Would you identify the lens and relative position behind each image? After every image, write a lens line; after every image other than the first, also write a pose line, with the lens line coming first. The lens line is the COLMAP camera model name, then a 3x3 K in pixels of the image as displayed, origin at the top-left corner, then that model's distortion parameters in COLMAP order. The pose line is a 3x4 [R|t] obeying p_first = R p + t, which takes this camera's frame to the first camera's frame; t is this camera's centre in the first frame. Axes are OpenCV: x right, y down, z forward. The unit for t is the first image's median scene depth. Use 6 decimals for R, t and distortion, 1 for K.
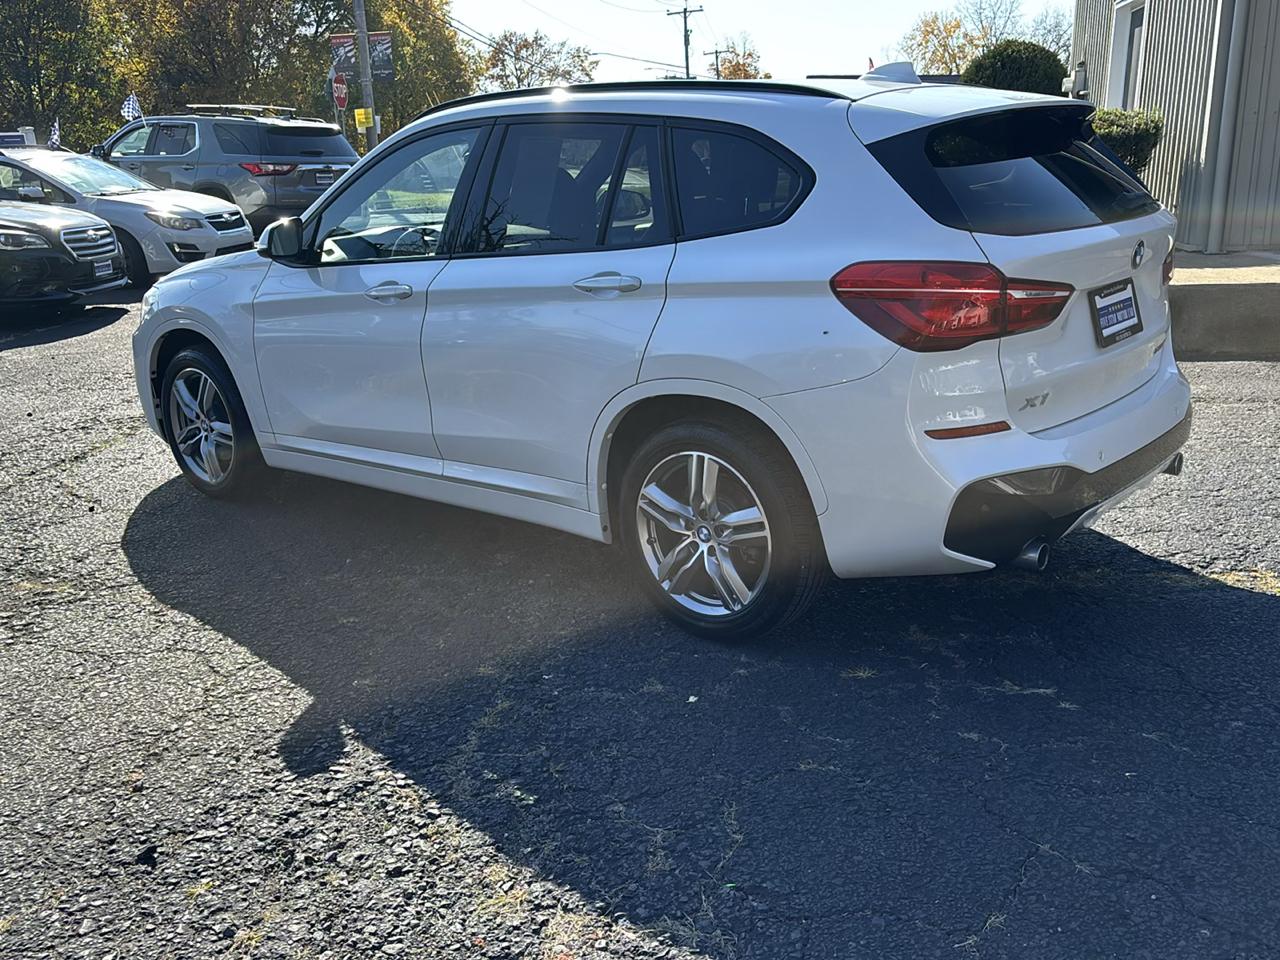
lens RADIAL K [[1234.7, 0, 641.0], [0, 1234.7, 483.0], [0, 0, 1]] dist [0.022855, 0.000000]
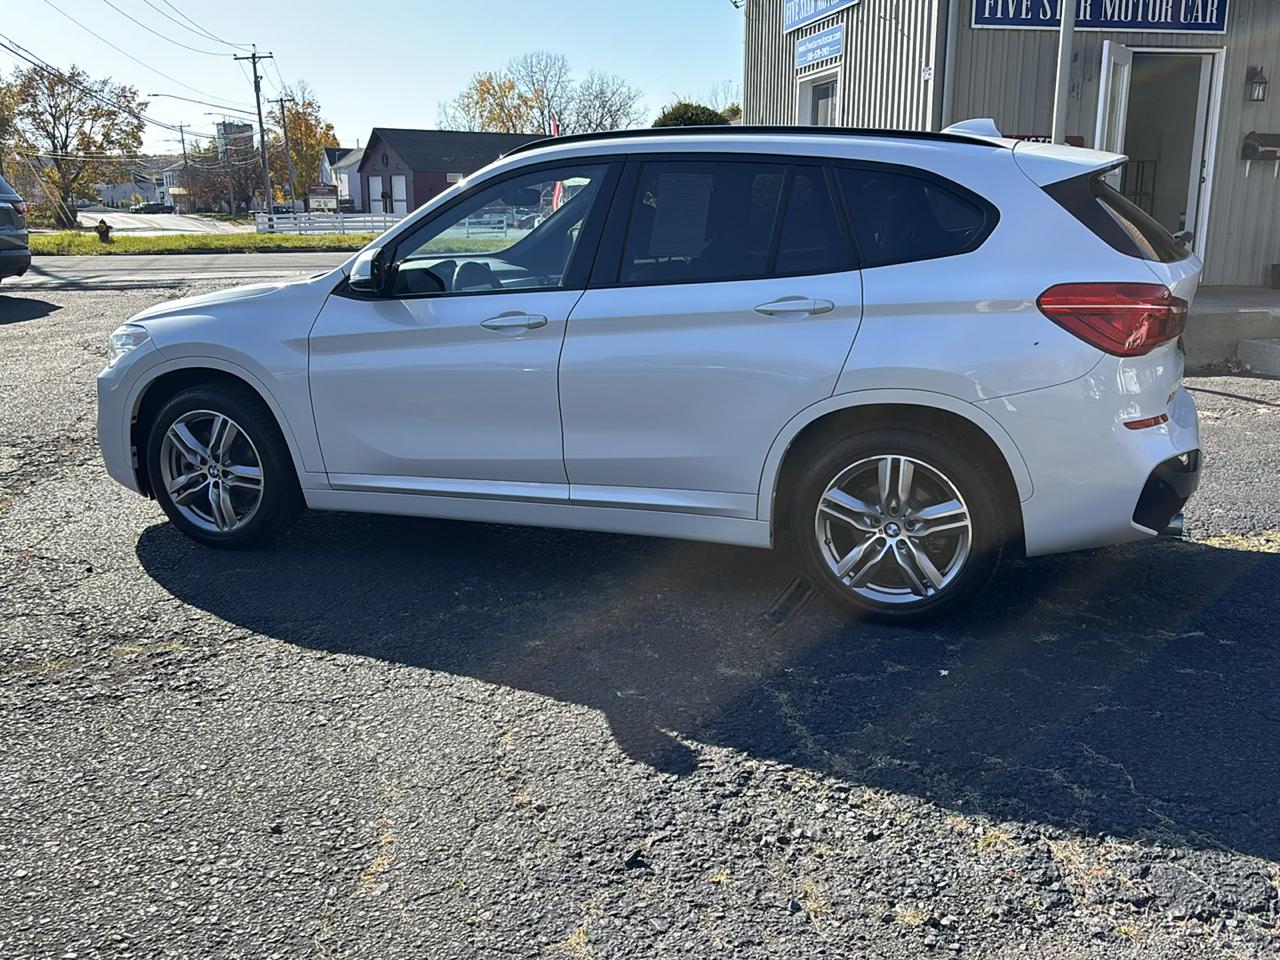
lens RADIAL K [[1234.7, 0, 639.8], [0, 1234.7, 483.3], [0, 0, 1]] dist [0.022855, 0.000000]
pose [[0.941241, -0.054173, 0.333362, -0.525866], [0.067501, 0.997312, -0.028518, 0.015824], [-0.330921, 0.049345, 0.942368, 0.019928]]
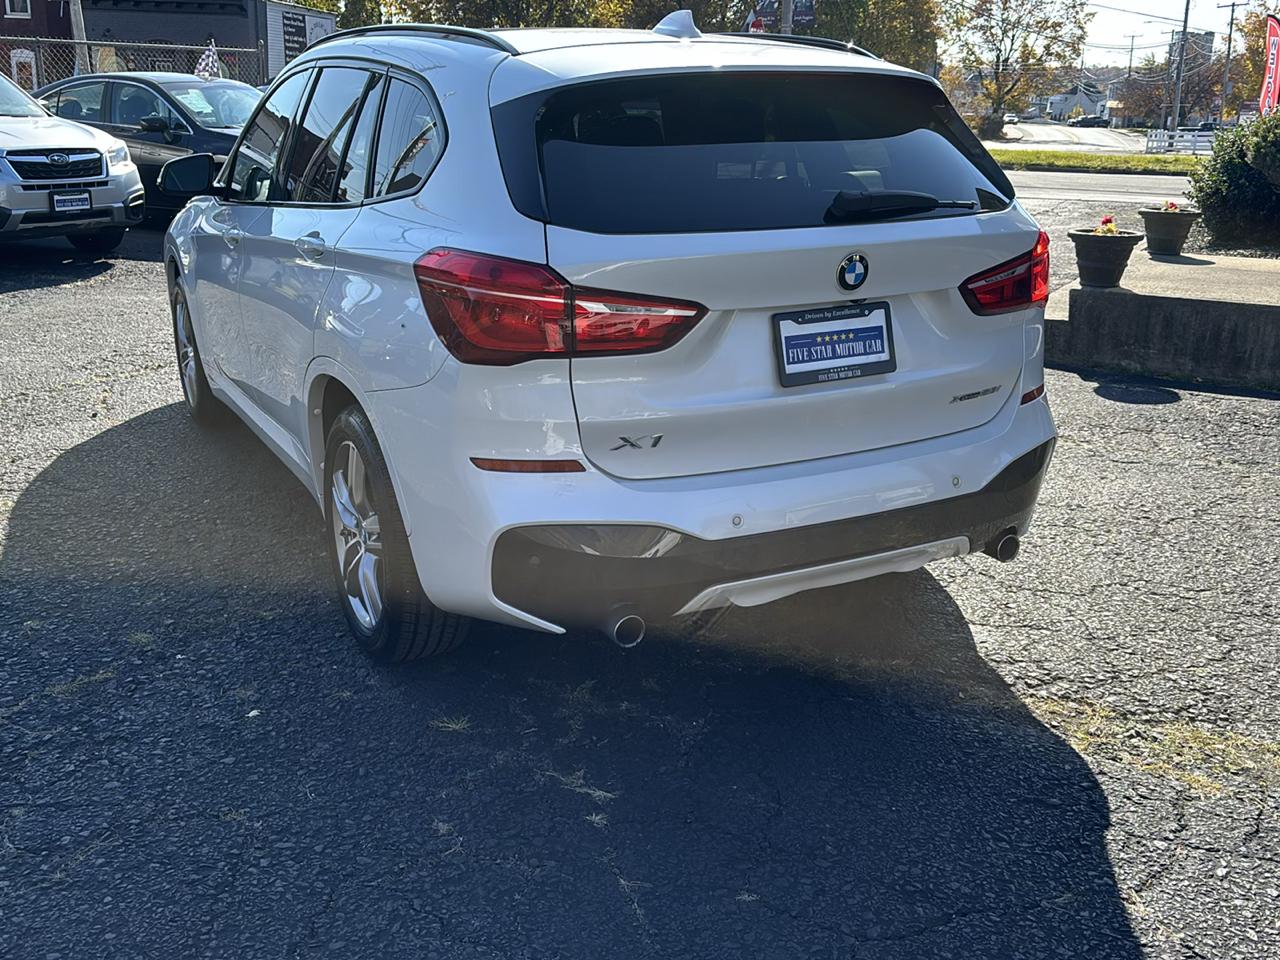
lens RADIAL K [[1234.7, 0, 637.0], [0, 1234.7, 477.2], [0, 0, 1]] dist [0.022855, 0.000000]
pose [[0.929433, 0.152888, -0.335826, 0.524597], [-0.141654, 0.988224, 0.057854, -0.079404], [0.340717, -0.006200, 0.940145, 0.216699]]
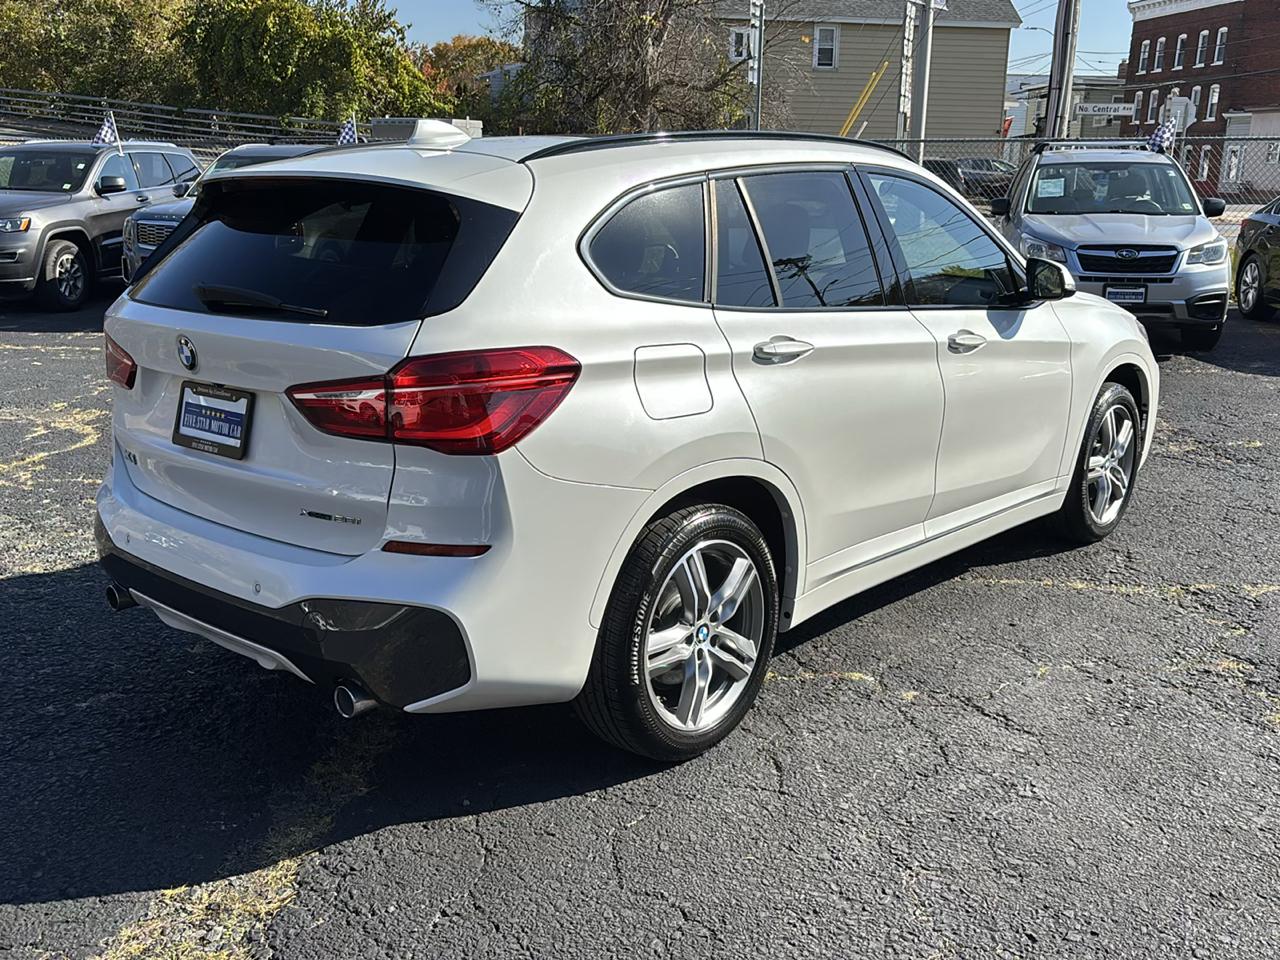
lens RADIAL K [[1234.7, 0, 645.0], [0, 1234.7, 478.5], [0, 0, 1]] dist [0.022855, 0.000000]
pose [[-0.005055, 0.274668, -0.961526, 1.171636], [-0.276347, 0.923709, 0.265319, -0.394829], [0.961045, 0.267056, 0.071235, 1.195866]]
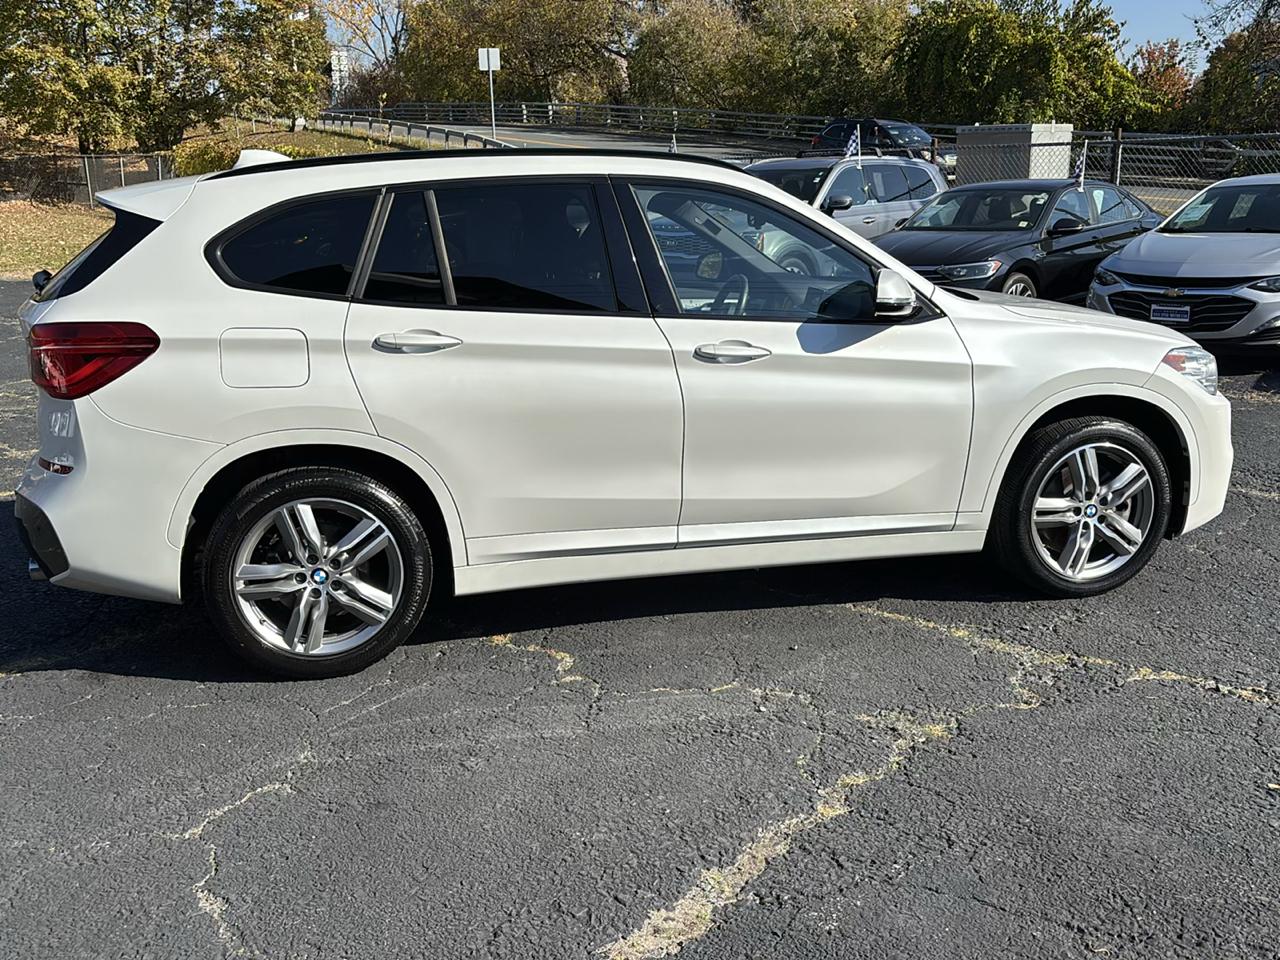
lens RADIAL K [[1234.7, 0, 644.5], [0, 1234.7, 476.6], [0, 0, 1]] dist [0.022855, 0.000000]
pose [[-0.561433, 0.233471, -0.793904, 1.013281], [-0.190373, 0.897203, 0.398478, -0.613813], [0.805327, 0.374857, -0.459273, 1.993849]]
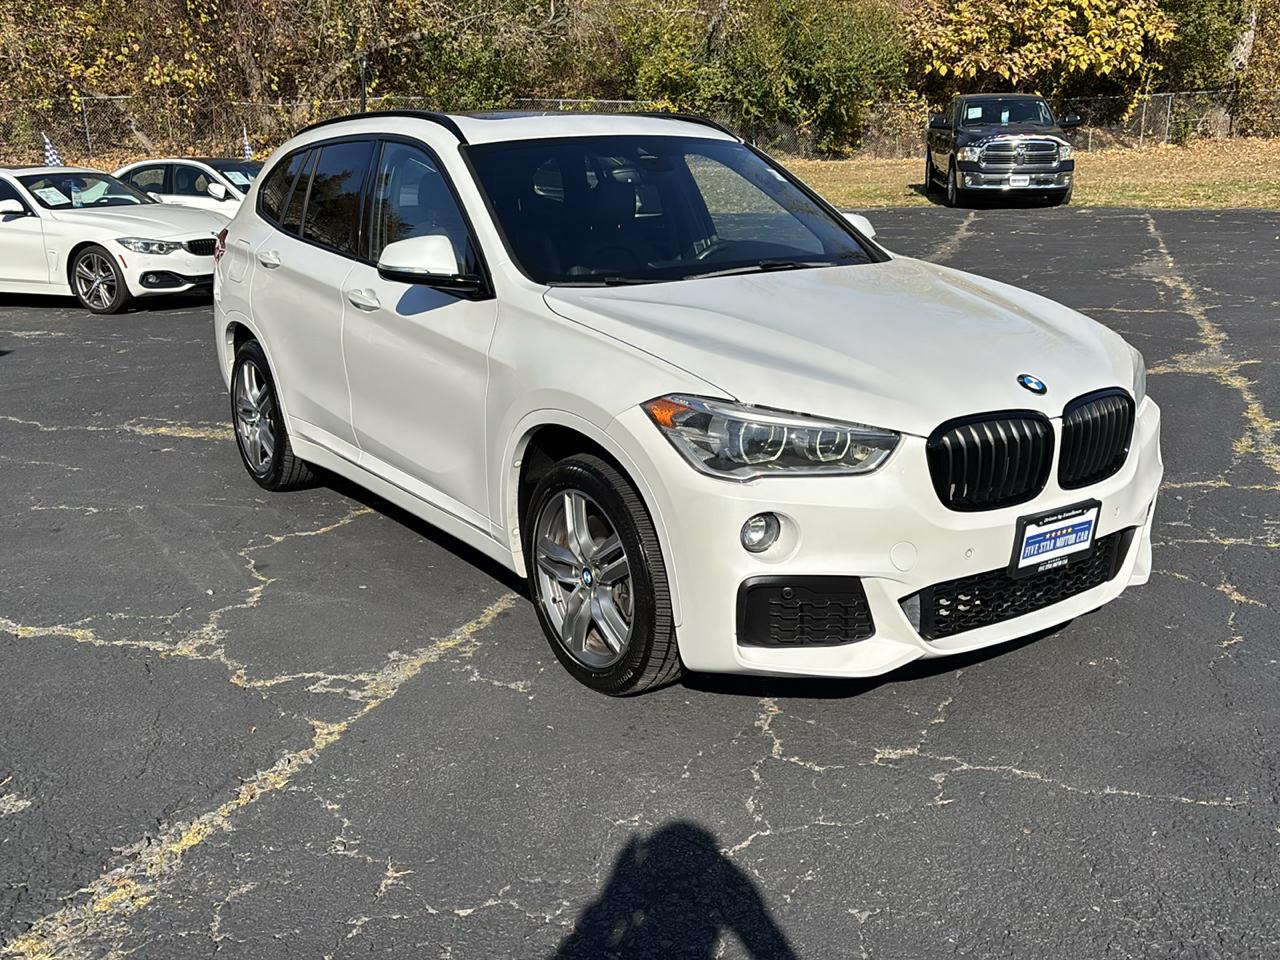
lens RADIAL K [[1234.7, 0, 640.8], [0, 1234.7, 481.2], [0, 0, 1]] dist [0.022855, 0.000000]
pose [[-0.963702, -0.014415, 0.266593, -0.486557], [0.123985, 0.860172, 0.494704, -0.693763], [-0.236447, 0.509801, -0.827162, 2.509544]]
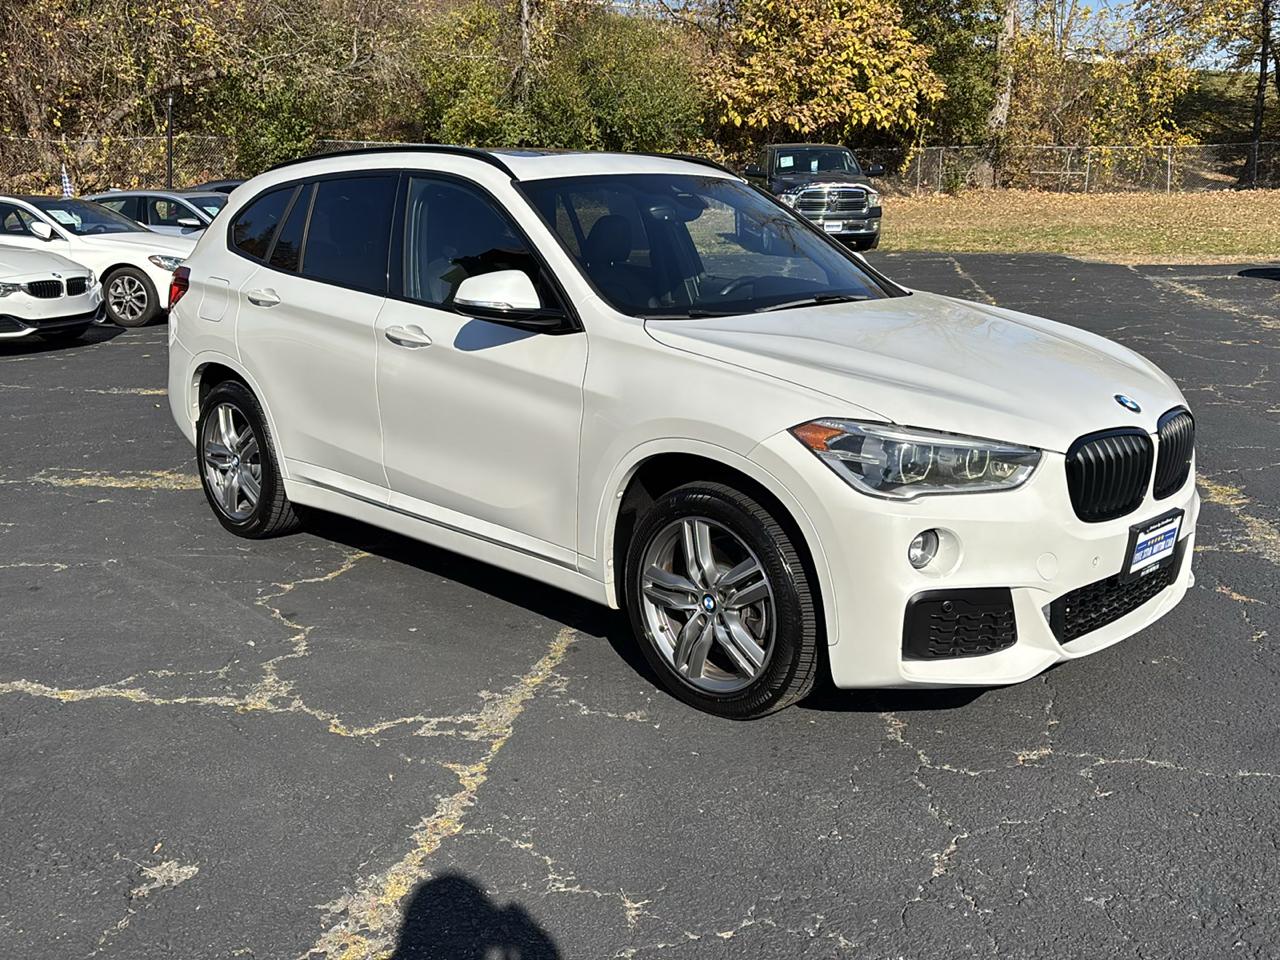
lens RADIAL K [[1234.7, 0, 642.2], [0, 1234.7, 480.5], [0, 0, 1]] dist [0.022855, 0.000000]
pose [[-0.995180, 0.025070, 0.094804, -0.242327], [0.067850, 0.874031, 0.481110, -0.715364], [-0.070801, 0.485224, -0.871519, 2.566177]]
